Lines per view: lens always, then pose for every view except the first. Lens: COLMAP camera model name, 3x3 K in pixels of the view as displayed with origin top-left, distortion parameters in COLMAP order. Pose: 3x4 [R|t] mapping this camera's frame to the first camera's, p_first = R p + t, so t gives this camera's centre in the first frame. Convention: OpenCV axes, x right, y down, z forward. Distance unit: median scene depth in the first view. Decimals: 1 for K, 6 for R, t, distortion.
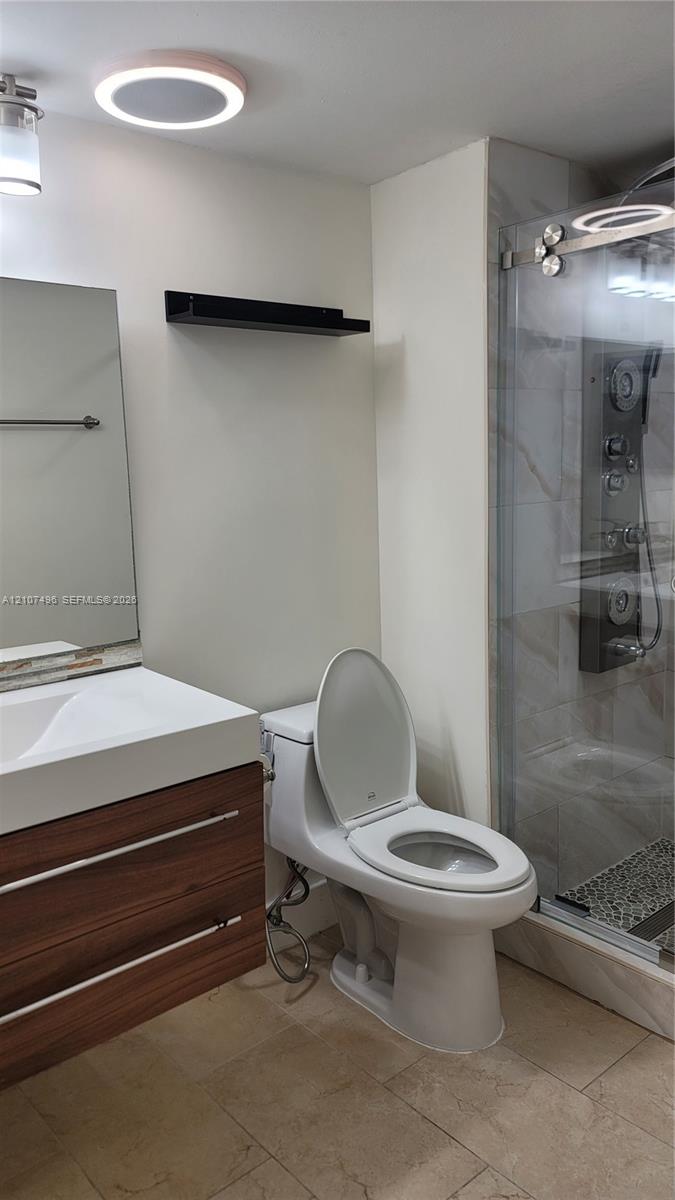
lens RADIAL K [[879.0, 0, 304.0], [0, 879.0, 597.5], [0, 0, 1]] dist [0.067757, -0.127310]
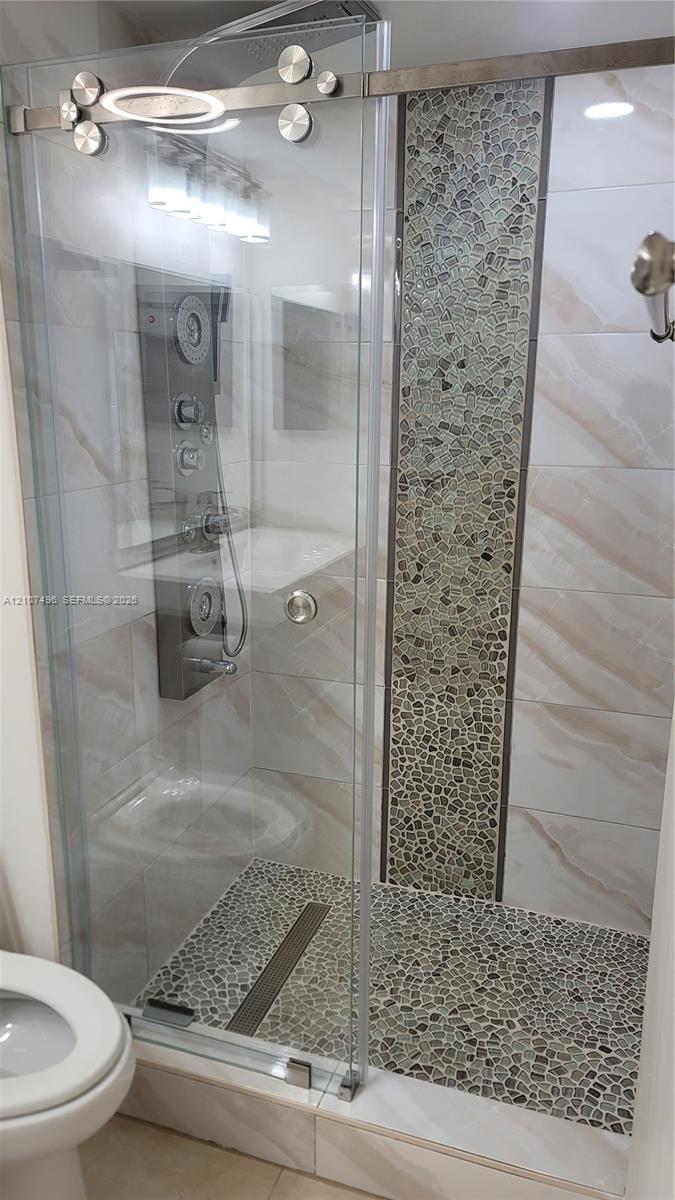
lens RADIAL K [[868.8, 0, 328.4], [0, 868.8, 602.3], [0, 0, 1]] dist [0.070322, -0.037001]
pose [[0.858370, -0.089021, 0.505249, 0.058935], [0.044162, 0.993996, 0.100108, -0.076346], [-0.511127, -0.063617, 0.857147, 0.276022]]
